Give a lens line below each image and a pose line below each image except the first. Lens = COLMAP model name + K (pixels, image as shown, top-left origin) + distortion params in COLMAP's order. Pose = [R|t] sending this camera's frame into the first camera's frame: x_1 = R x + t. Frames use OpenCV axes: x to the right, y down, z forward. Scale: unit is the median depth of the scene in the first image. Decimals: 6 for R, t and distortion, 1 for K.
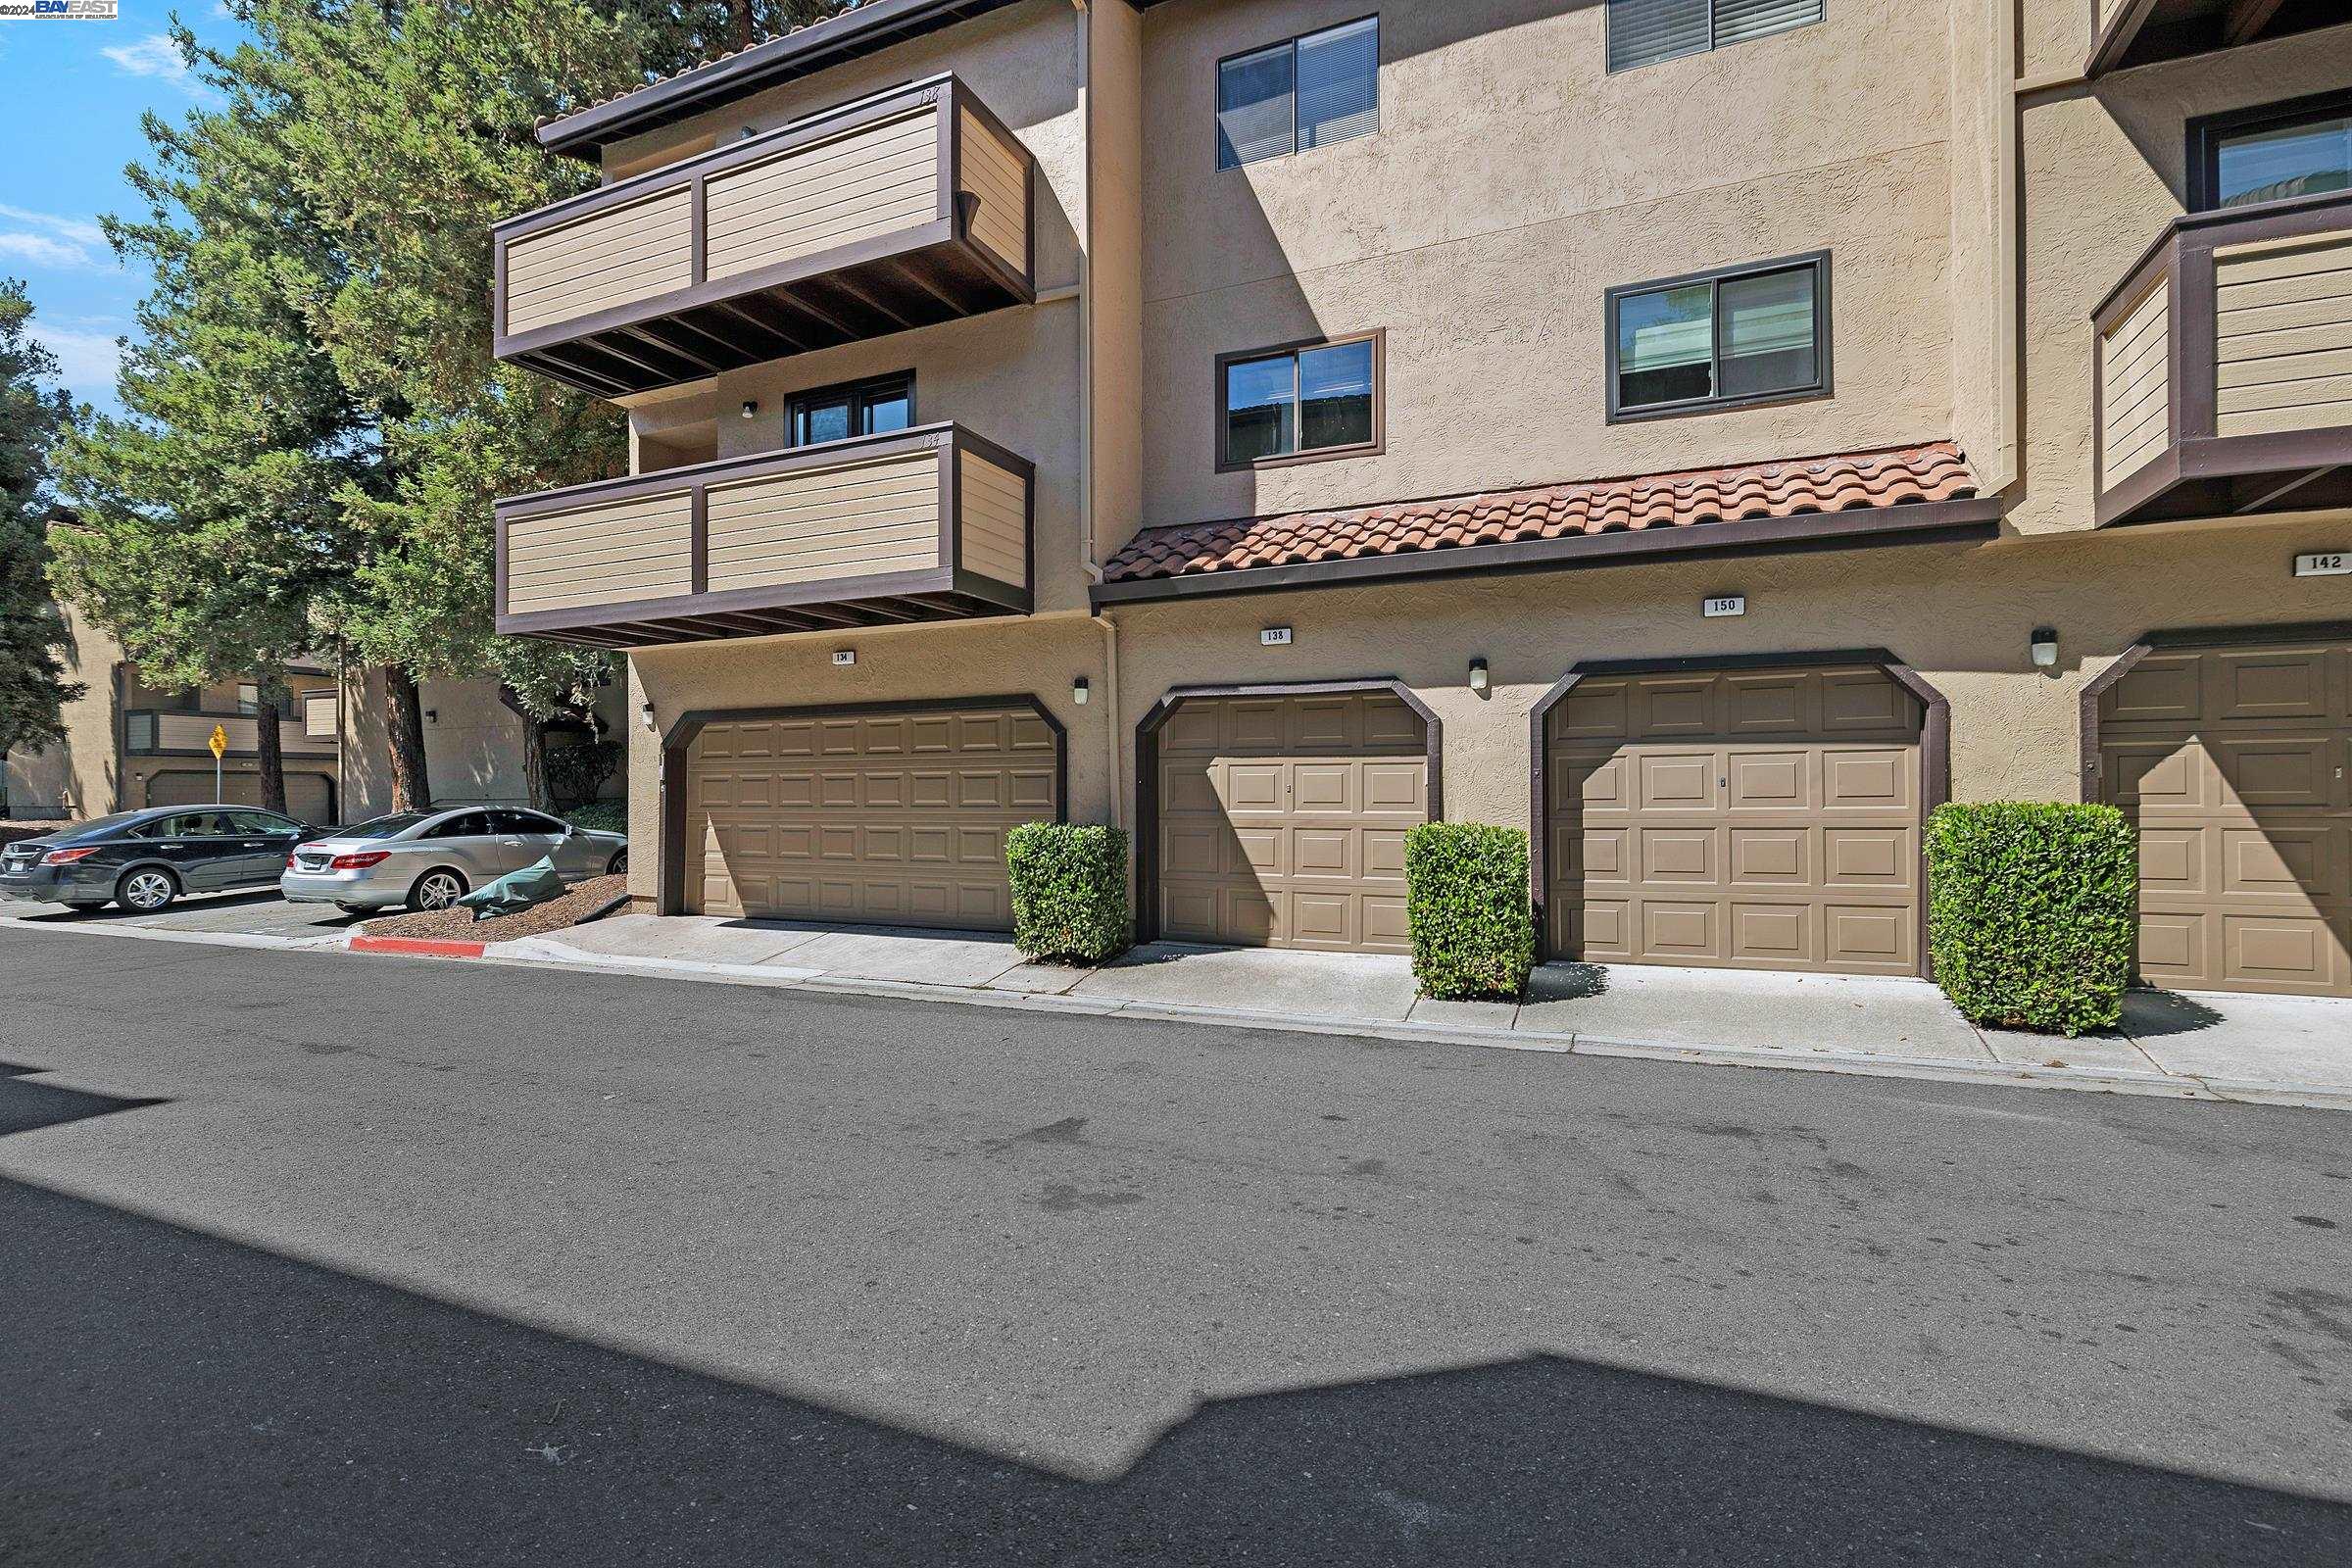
lens RADIAL K [[1098.4, 0, 1188.5], [0, 1098.4, 776.4], [0, 0, 1]] dist [-0.001891, -0.000394]
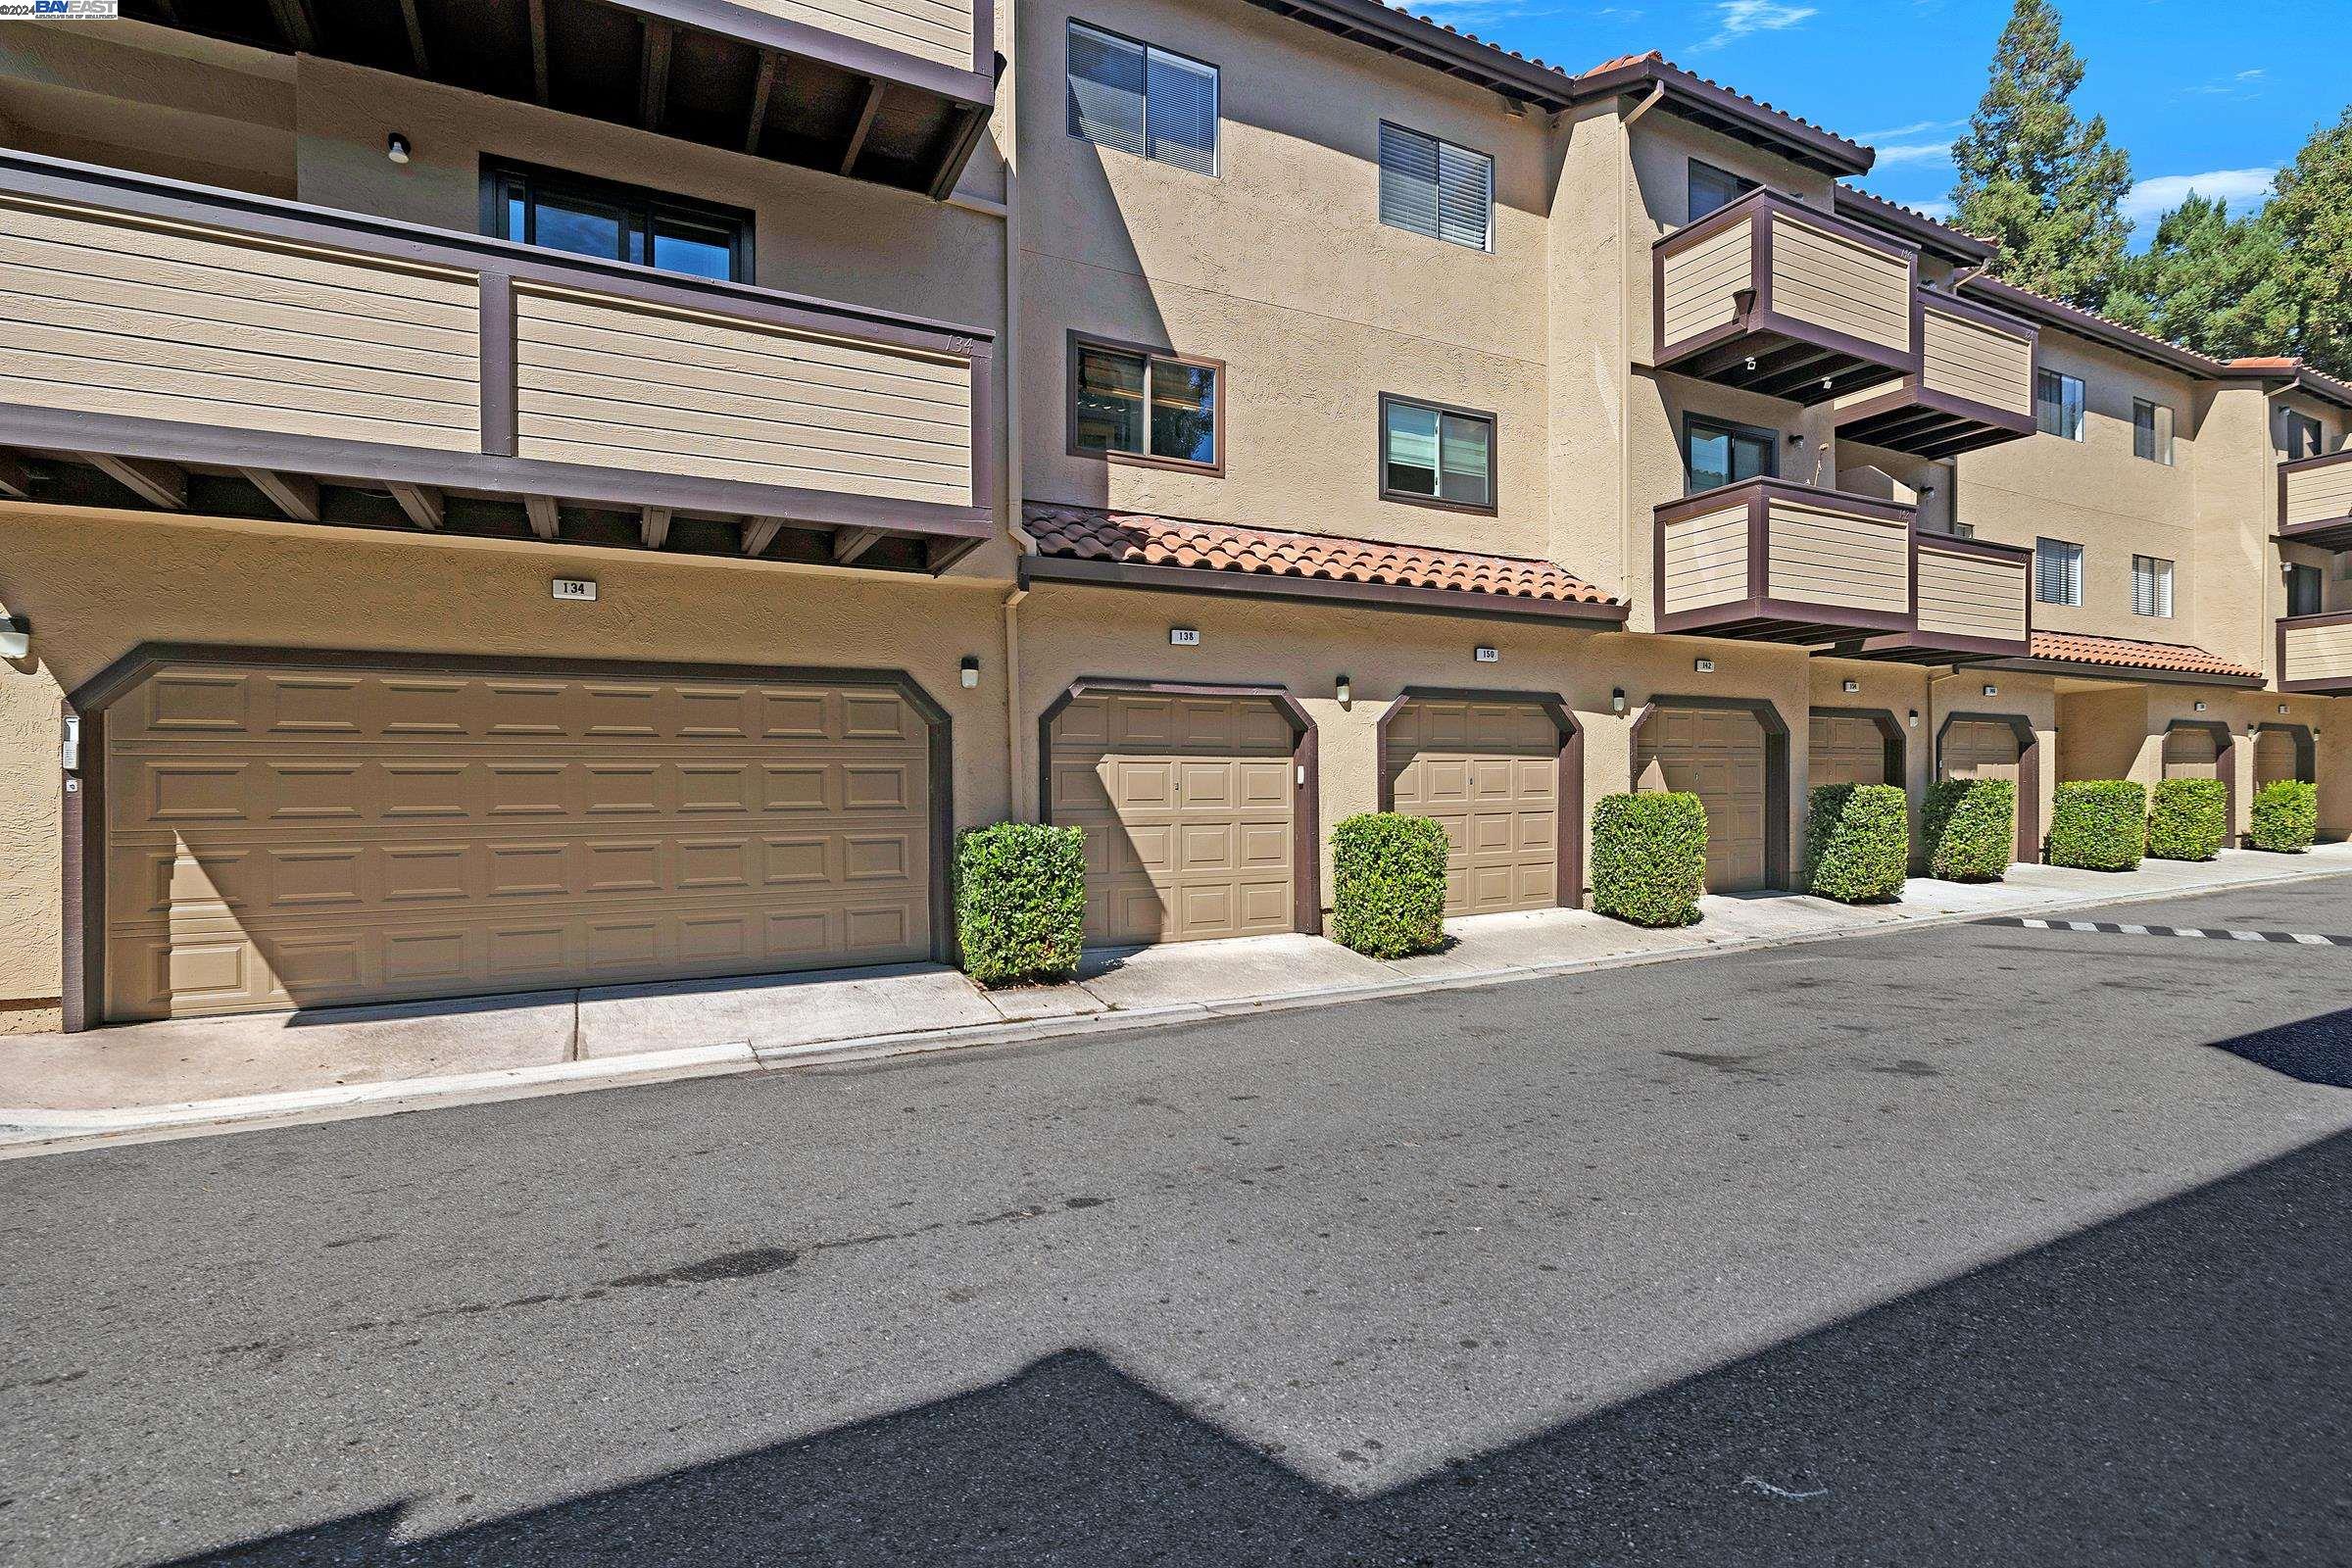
lens RADIAL K [[1115.3, 0, 1173.6], [0, 1115.3, 795.7], [0, 0, 1]] dist [0.001132, -0.000170]
pose [[0.633577, -0.002745, 0.773675, -0.719733], [-0.002560, 0.999981, 0.005644, 0.014326], [-0.773675, -0.005557, 0.633558, 0.343695]]
